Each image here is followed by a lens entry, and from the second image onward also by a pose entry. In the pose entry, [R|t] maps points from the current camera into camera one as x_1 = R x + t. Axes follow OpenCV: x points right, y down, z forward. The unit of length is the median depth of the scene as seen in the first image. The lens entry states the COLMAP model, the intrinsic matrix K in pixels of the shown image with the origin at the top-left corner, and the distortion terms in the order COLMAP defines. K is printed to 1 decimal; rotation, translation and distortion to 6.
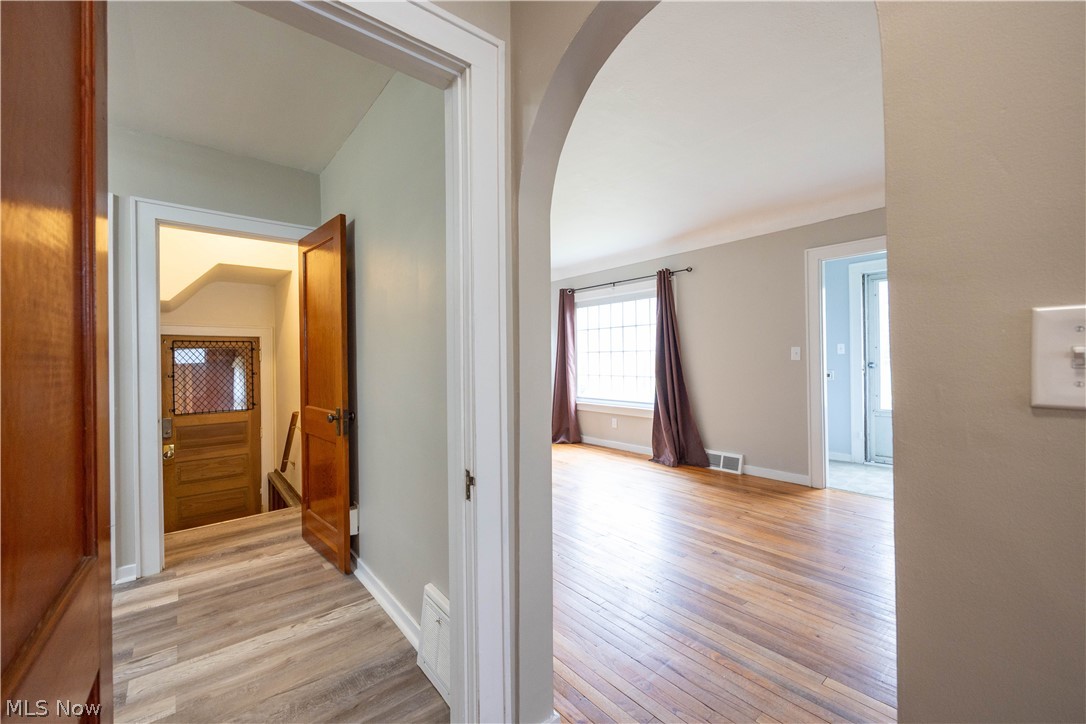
lens RADIAL K [[435.1, 0, 542.6], [0, 435.1, 356.9], [0, 0, 1]] dist [-0.000017, 0.000036]
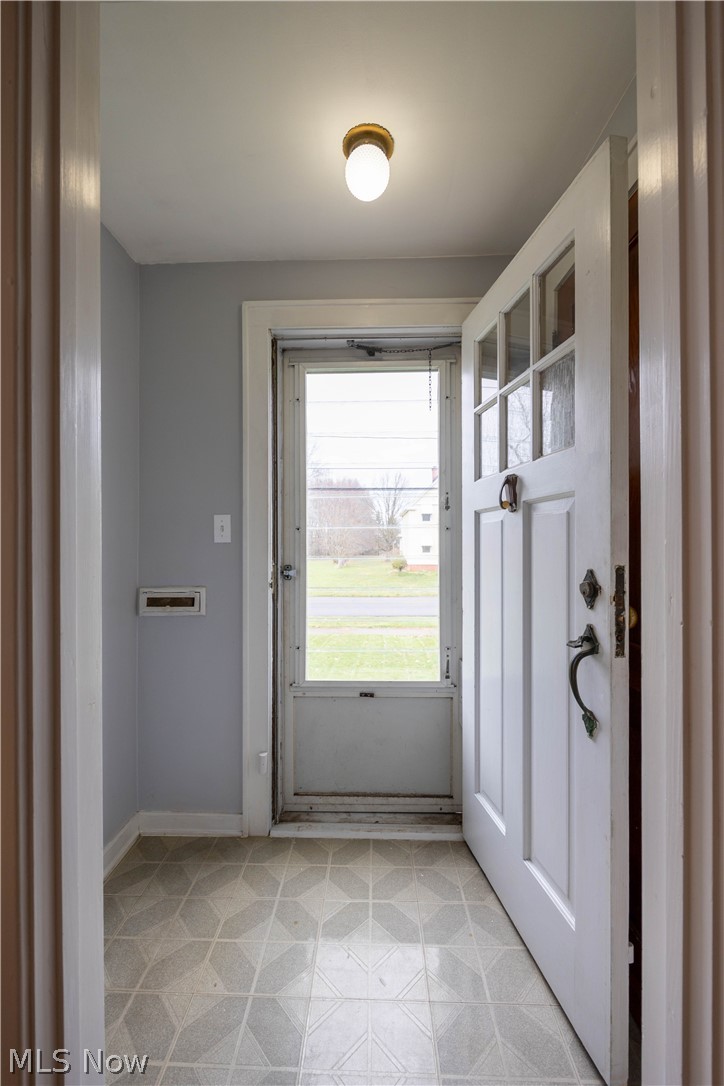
lens RADIAL K [[436.3, 0, 362.0], [0, 436.3, 543.0], [0, 0, 1]] dist [-0.000257, 0.000043]
pose [[0.657013, 0.016916, 0.753690, 0.502858], [-0.010749, 0.999857, -0.013070, -0.003125], [-0.753803, 0.000486, 0.657100, 0.692169]]
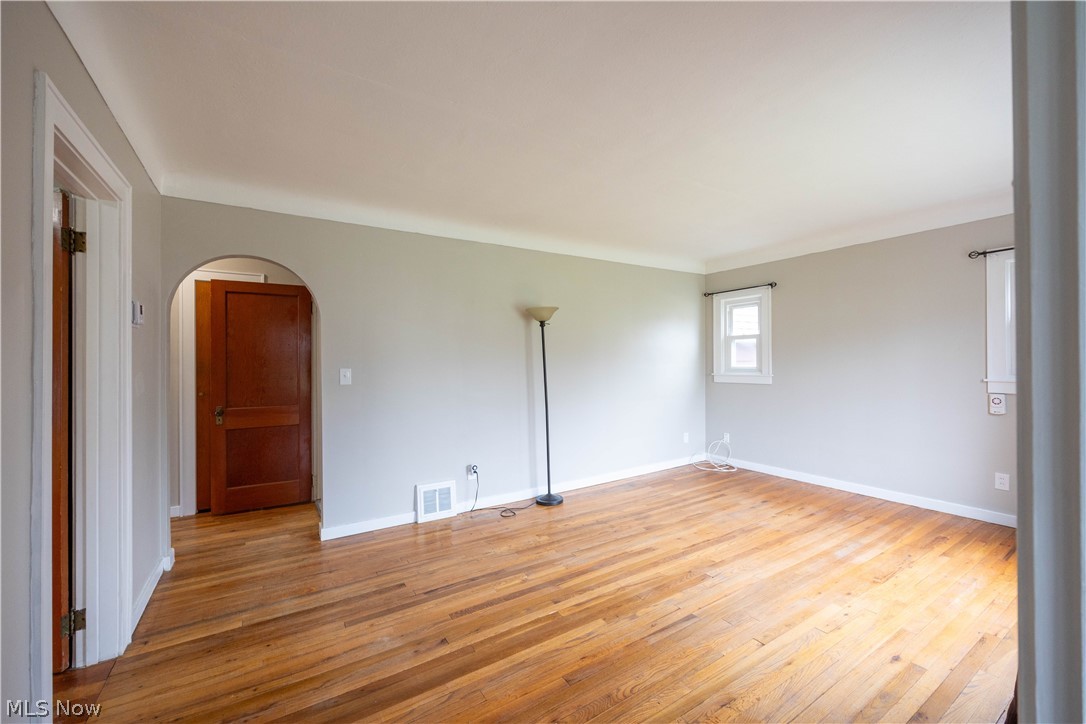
lens RADIAL K [[436.3, 0, 541.7], [0, 436.3, 361.0], [0, 0, 1]] dist [-0.000257, 0.000043]
pose [[-0.125948, 0.013222, -0.991949, 0.647999], [0.013981, 0.999836, 0.011552, -0.026230], [0.991938, -0.012414, -0.126112, 0.731248]]
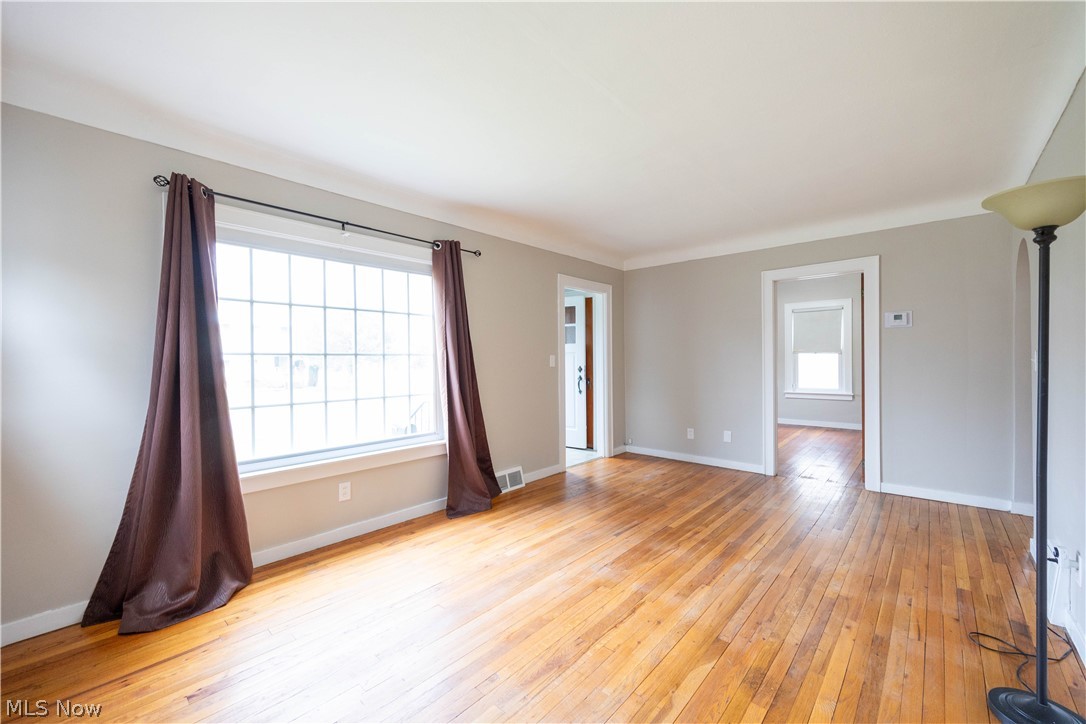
lens RADIAL K [[436.3, 0, 541.7], [0, 436.3, 361.0], [0, 0, 1]] dist [-0.000257, 0.000043]
pose [[-0.143247, 0.010628, 0.989630, -0.478959], [0.007643, 0.999924, -0.009632, 0.002894], [-0.989657, 0.006184, -0.143317, 1.034116]]
